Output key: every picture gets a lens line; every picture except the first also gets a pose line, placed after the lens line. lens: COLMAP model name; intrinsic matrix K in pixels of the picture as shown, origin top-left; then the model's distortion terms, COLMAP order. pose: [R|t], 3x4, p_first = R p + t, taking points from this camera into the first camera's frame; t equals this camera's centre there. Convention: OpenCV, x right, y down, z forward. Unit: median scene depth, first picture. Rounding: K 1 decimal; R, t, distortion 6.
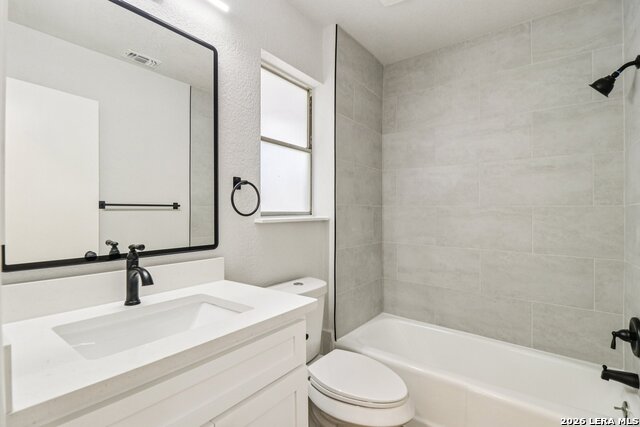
lens RADIAL K [[301.5, 0, 319.2], [0, 301.5, 215.5], [0, 0, 1]] dist [-0.006996, -0.008443]
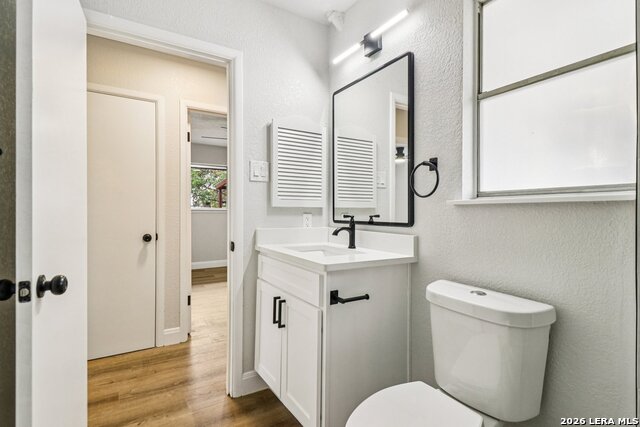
lens RADIAL K [[314.8, 0, 320.0], [0, 314.8, 216.2], [0, 0, 1]] dist [0.000253, -0.000110]
pose [[-0.386882, 0.011847, -0.922053, 0.824639], [0.002157, 0.999926, 0.011942, 0.049509], [0.922127, 0.002631, -0.386879, 1.057583]]
